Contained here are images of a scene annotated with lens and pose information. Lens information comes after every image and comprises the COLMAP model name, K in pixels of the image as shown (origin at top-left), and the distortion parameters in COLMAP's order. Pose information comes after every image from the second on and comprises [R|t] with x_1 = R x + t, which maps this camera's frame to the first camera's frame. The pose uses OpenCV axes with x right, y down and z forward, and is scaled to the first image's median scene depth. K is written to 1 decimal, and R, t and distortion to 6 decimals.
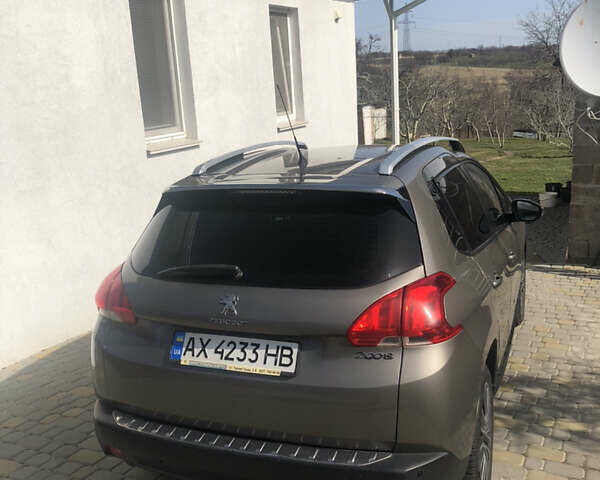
lens RADIAL K [[616.1, 0, 284.9], [0, 616.1, 239.7], [0, 0, 1]] dist [0.145316, -0.336225]
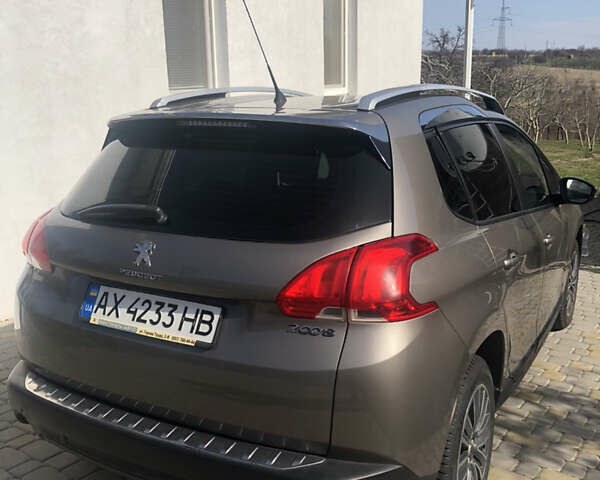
lens RADIAL K [[616.1, 0, 284.9], [0, 616.1, 239.7], [0, 0, 1]] dist [0.145316, -0.336225]
pose [[0.990505, 0.073607, -0.116110, 0.183017], [-0.072197, 0.997257, 0.016309, 0.060230], [0.116992, -0.007771, 0.993102, 0.218067]]
